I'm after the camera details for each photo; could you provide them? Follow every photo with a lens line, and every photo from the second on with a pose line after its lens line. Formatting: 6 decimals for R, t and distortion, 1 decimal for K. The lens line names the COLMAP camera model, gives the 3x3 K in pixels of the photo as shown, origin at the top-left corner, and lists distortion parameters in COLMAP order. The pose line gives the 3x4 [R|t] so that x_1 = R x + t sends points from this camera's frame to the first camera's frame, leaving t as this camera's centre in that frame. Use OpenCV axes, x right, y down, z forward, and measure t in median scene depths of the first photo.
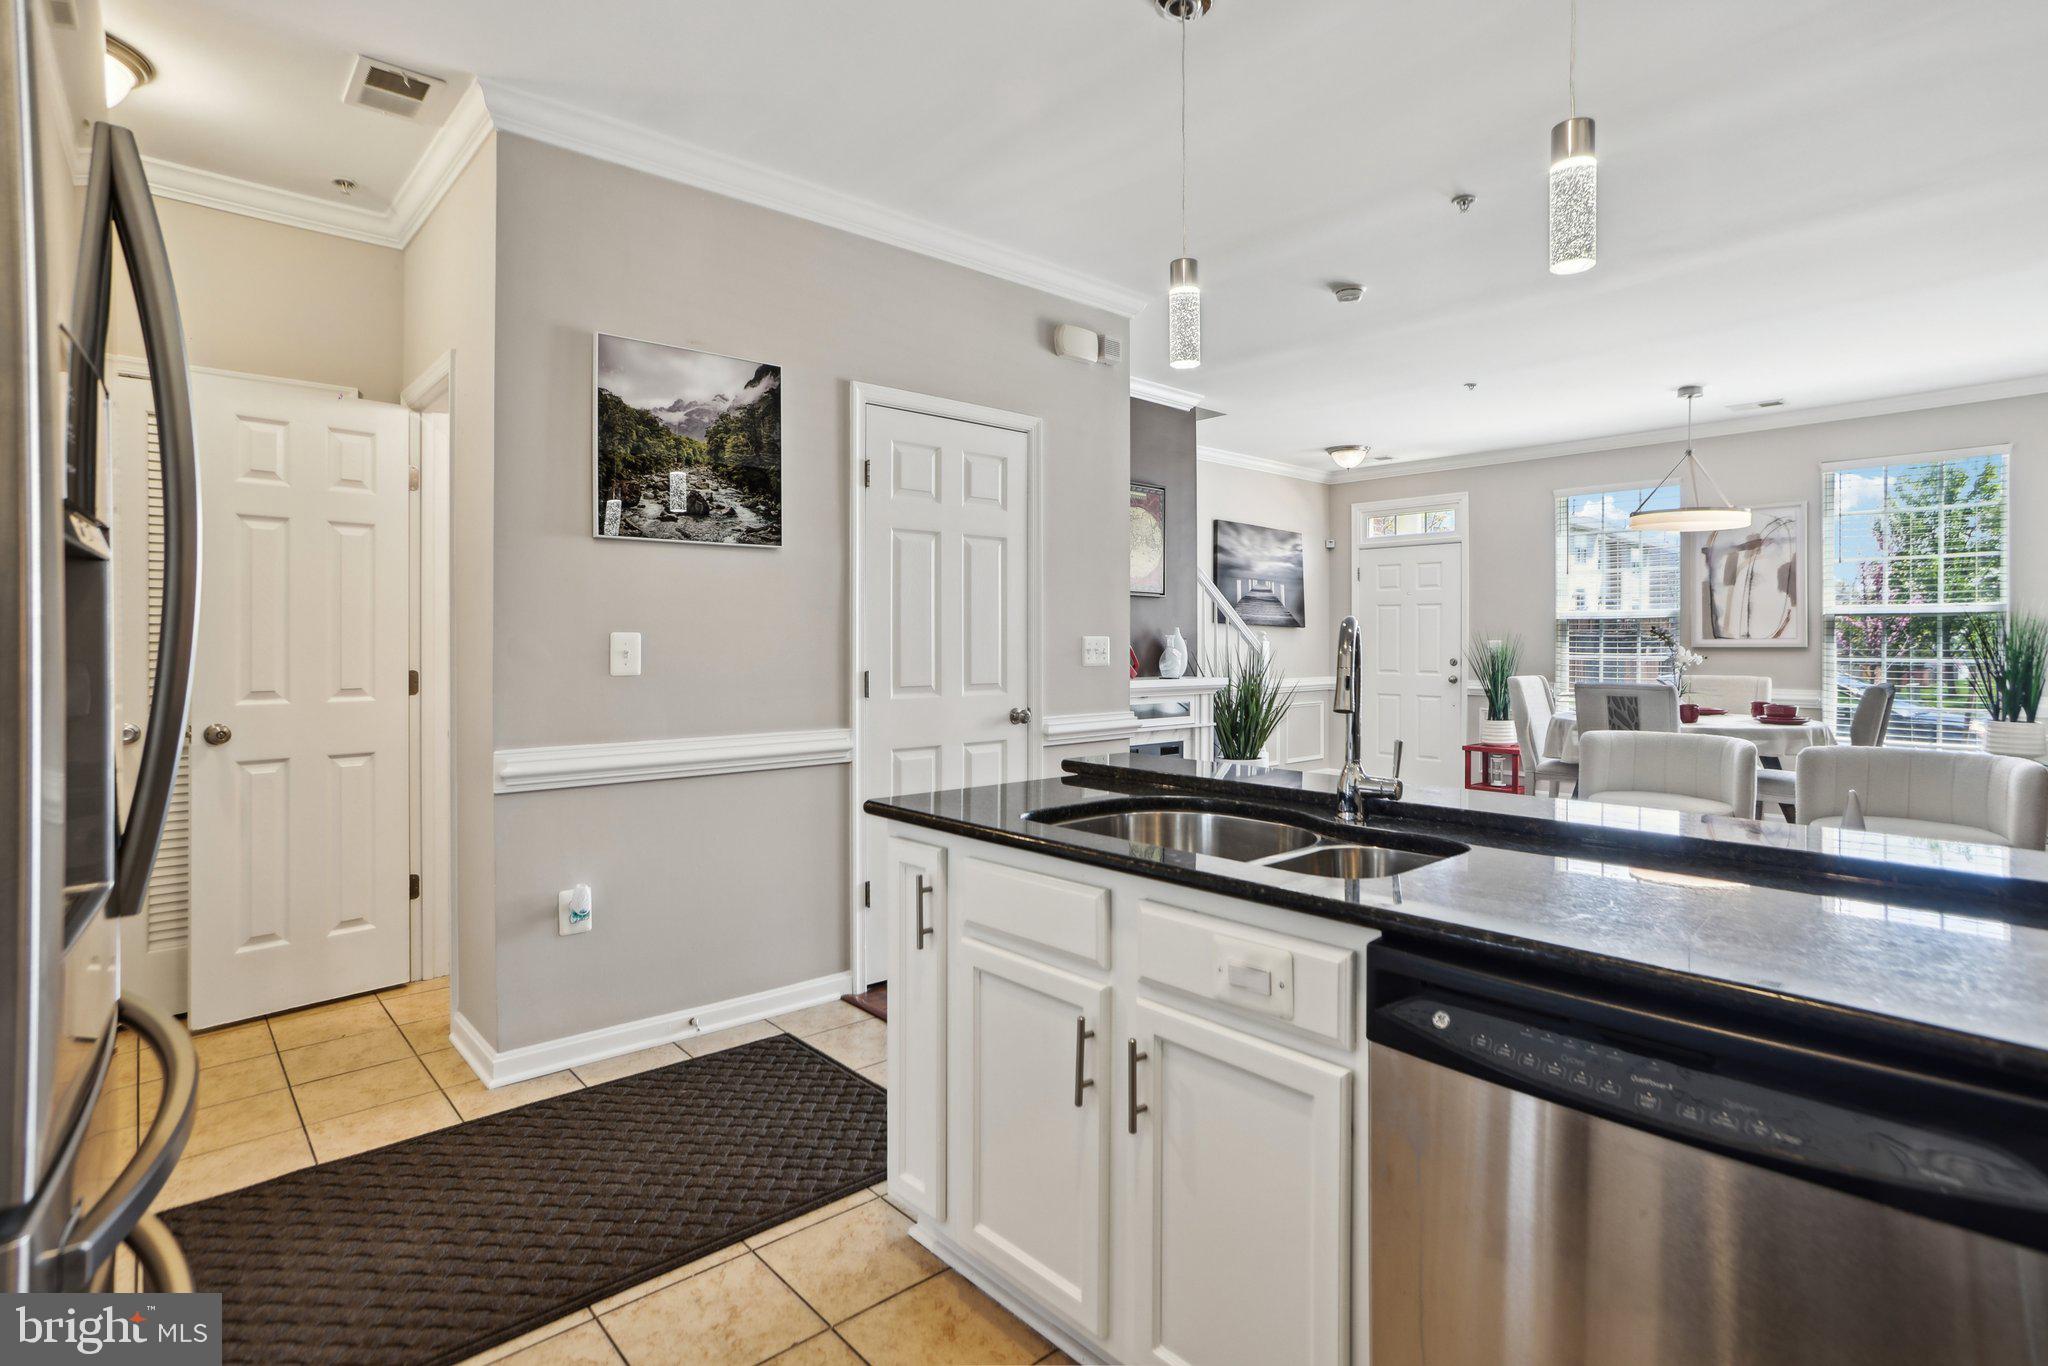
lens RADIAL K [[1026.6, 0, 1031.9], [0, 1026.6, 644.0], [0, 0, 1]] dist [-0.001968, -0.000042]
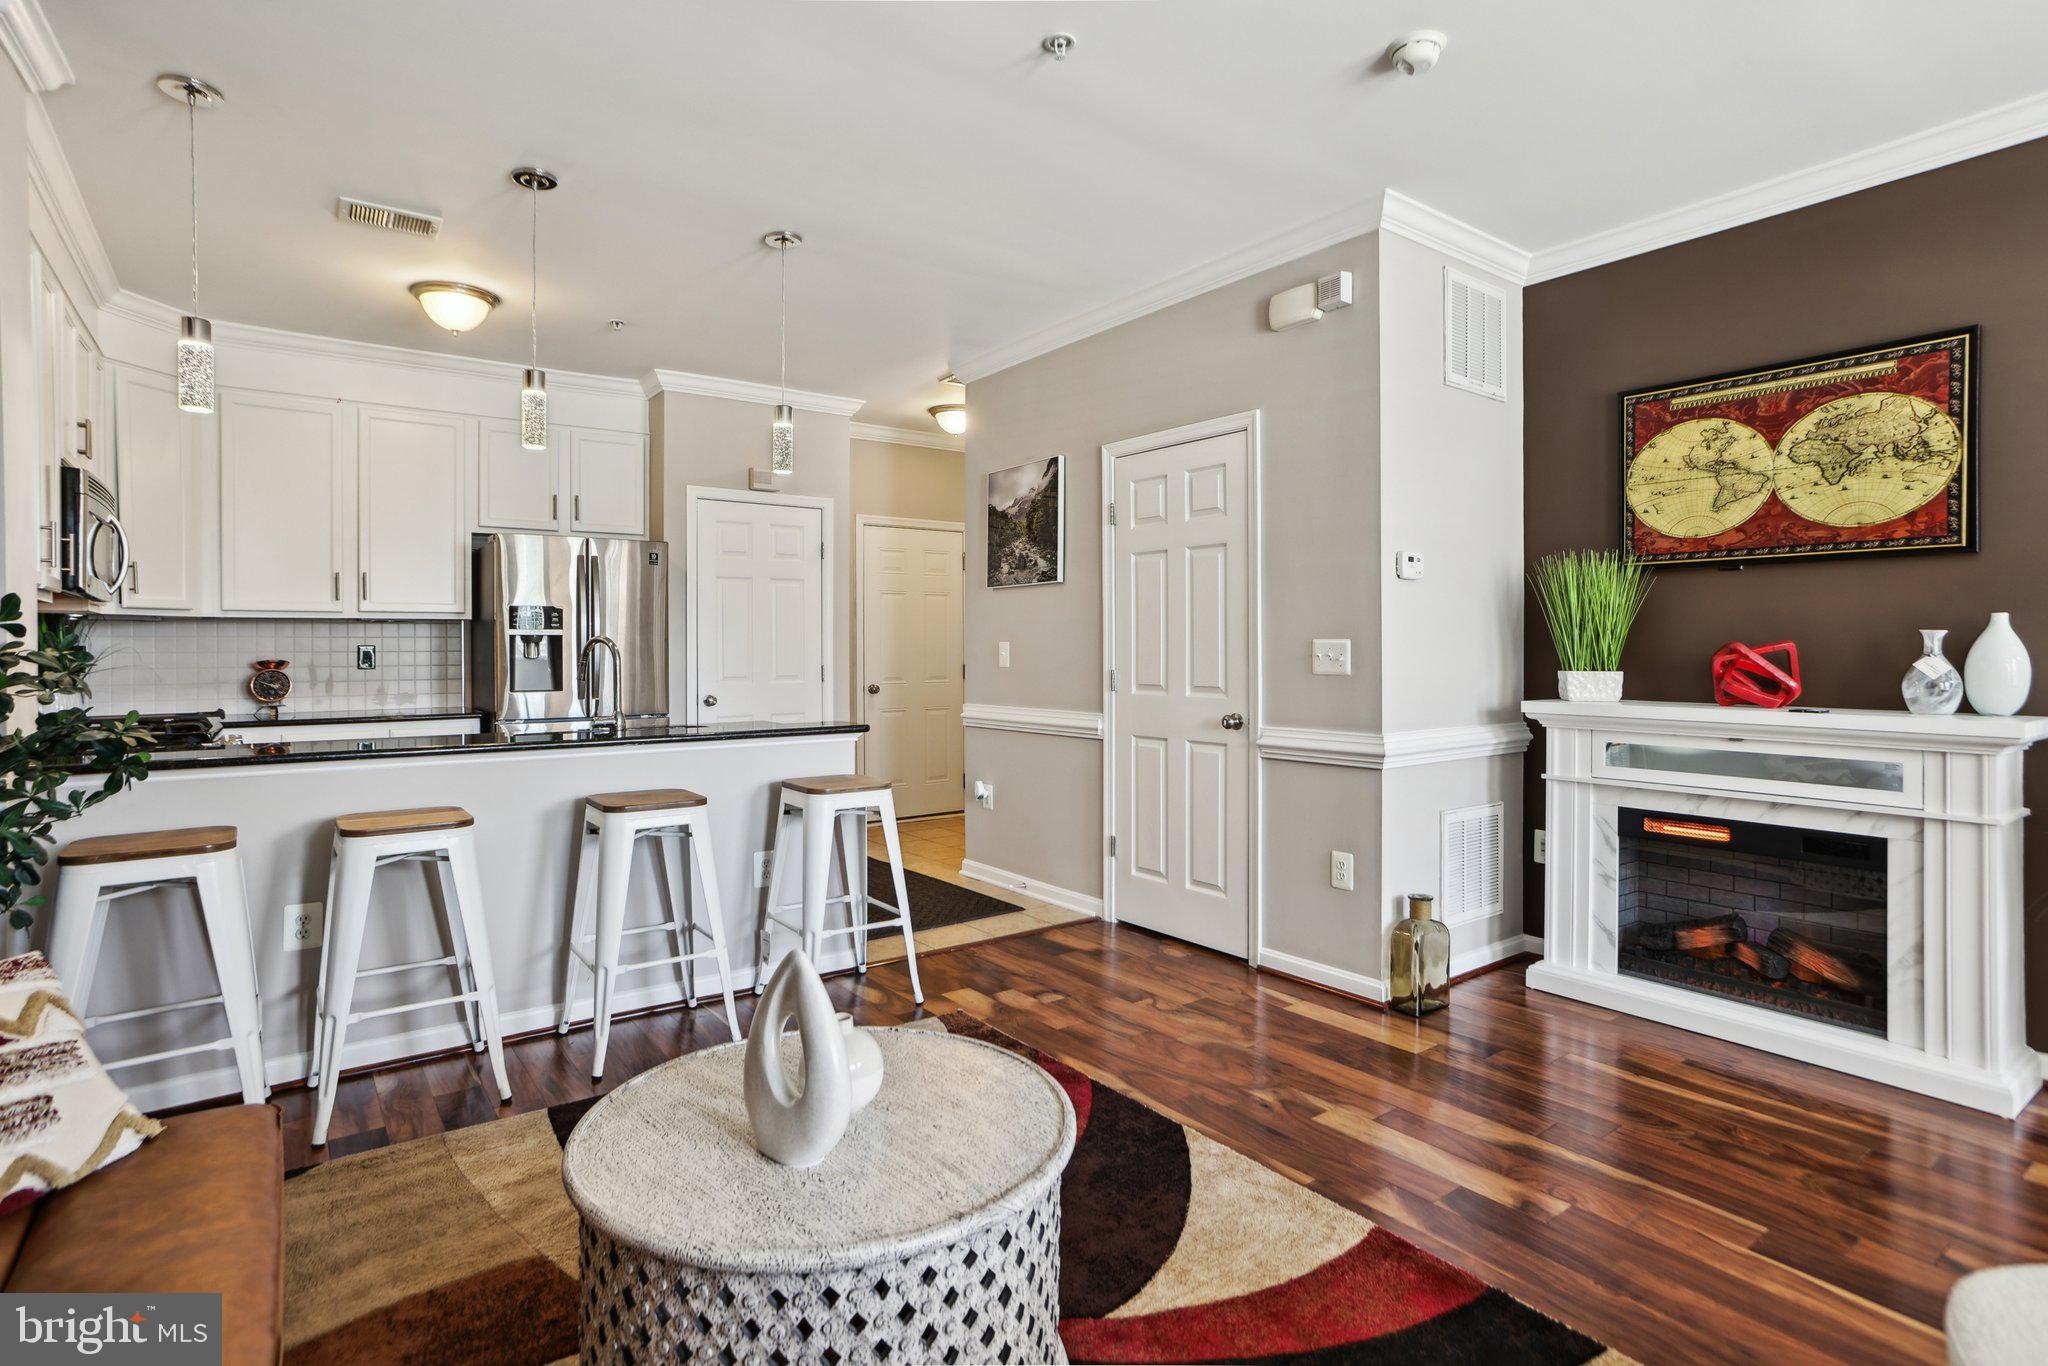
lens RADIAL K [[1026.6, 0, 1031.9], [0, 1026.6, 644.0], [0, 0, 1]] dist [-0.001968, -0.000042]
pose [[-0.078410, -0.002773, -0.996917, 1.056355], [0.002850, 0.999991, -0.003006, -0.001755], [0.996917, -0.003077, -0.078401, 0.950663]]
